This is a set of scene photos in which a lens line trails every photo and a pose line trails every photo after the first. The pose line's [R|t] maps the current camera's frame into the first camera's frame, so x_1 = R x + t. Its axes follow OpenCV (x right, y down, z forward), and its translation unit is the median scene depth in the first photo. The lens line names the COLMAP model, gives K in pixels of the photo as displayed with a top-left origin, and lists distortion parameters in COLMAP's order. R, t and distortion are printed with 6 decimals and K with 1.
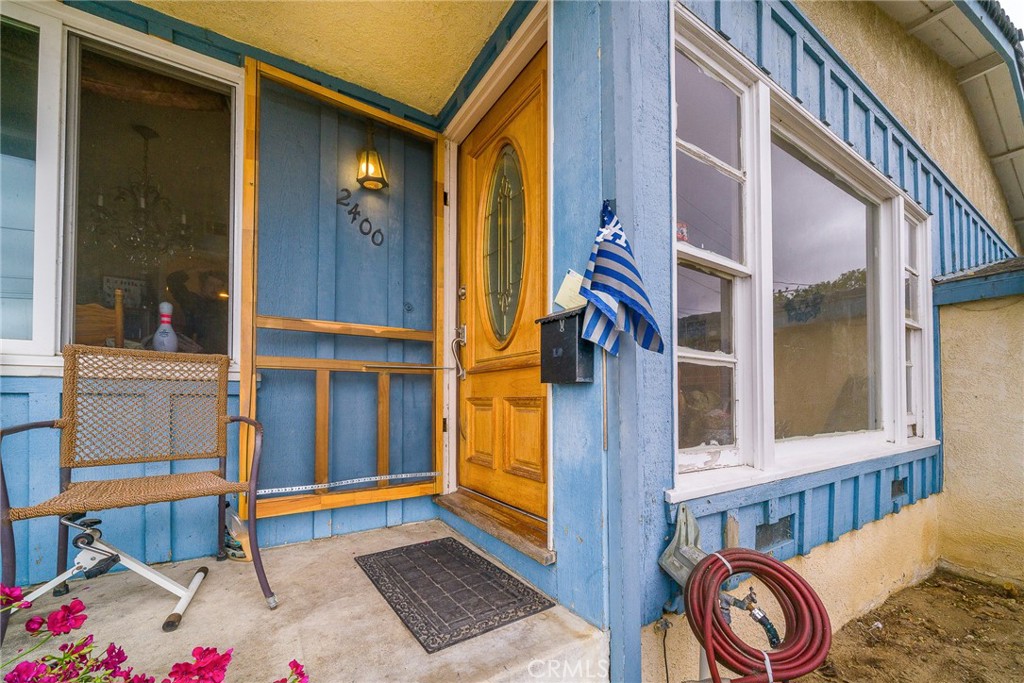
lens RADIAL K [[378.4, 0, 512.8], [0, 378.4, 388.8], [0, 0, 1]] dist [-0.000844, -0.000101]
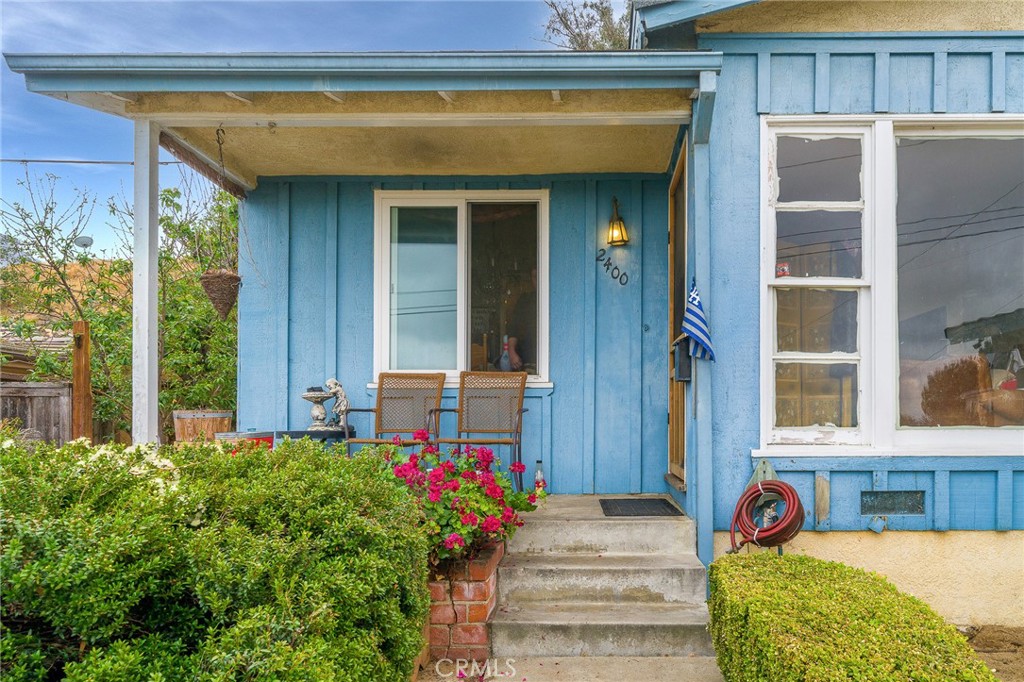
lens RADIAL K [[687.1, 0, 512.7], [0, 687.1, 415.0], [0, 0, 1]] dist [0.023419, 0.000085]
pose [[0.746251, -0.003752, -0.665655, 1.149428], [0.009704, 0.999939, 0.005242, 0.079328], [0.665594, -0.010371, 0.746242, -1.288528]]
